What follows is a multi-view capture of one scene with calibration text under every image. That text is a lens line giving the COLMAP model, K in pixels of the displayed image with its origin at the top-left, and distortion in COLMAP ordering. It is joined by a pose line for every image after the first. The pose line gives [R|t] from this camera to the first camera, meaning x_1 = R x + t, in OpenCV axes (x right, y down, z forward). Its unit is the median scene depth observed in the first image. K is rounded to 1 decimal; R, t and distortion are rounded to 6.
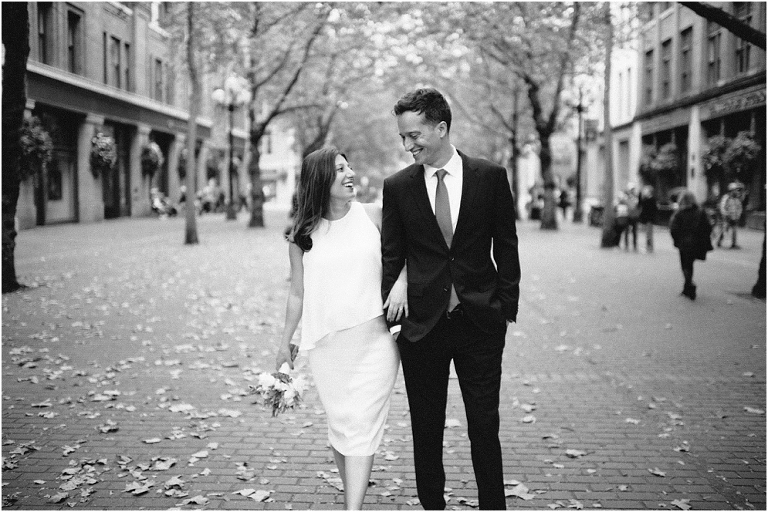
lens RADIAL K [[791.1, 0, 383.8], [0, 791.1, 257.2], [0, 0, 1]] dist [-0.014082, 0.000000]
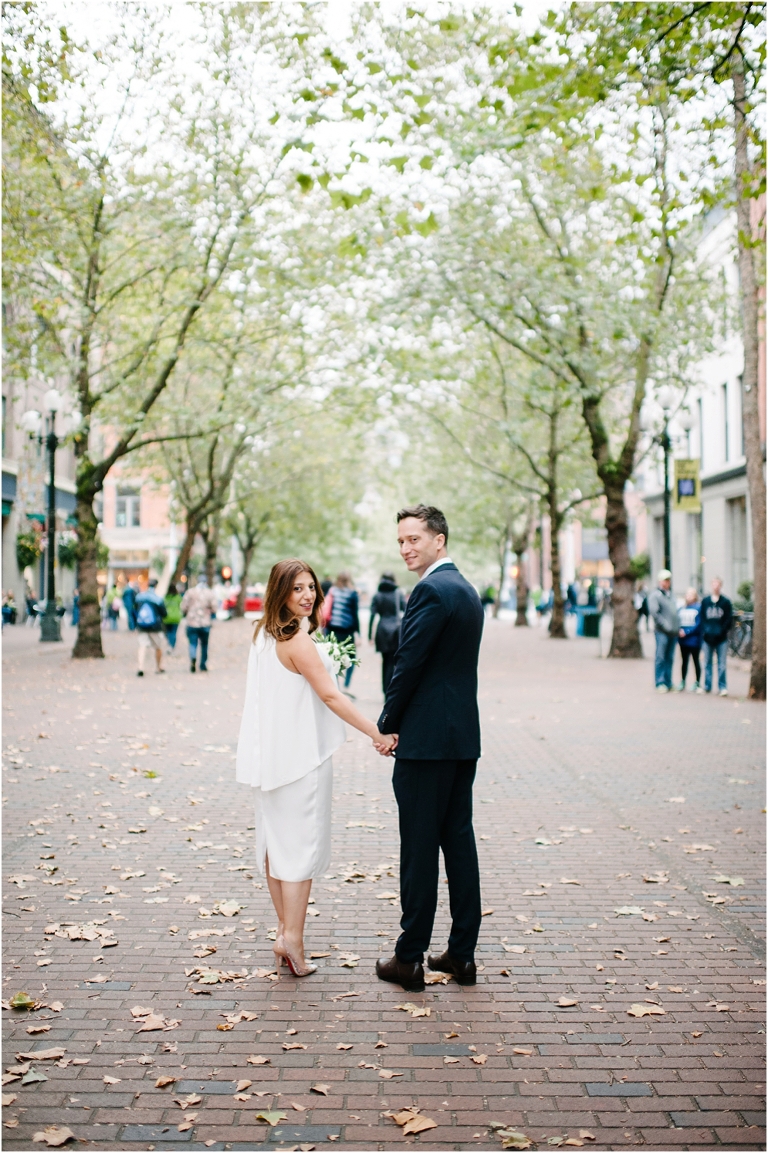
lens RADIAL K [[1187.7, 0, 384.5], [0, 1187.7, 576.8], [0, 0, 1]] dist [-0.014082, 0.000000]
pose [[0.998845, -0.005885, 0.047690, 0.002548], [0.010172, 0.995874, -0.090173, -0.014743], [-0.046962, 0.090554, 0.994784, 0.163756]]
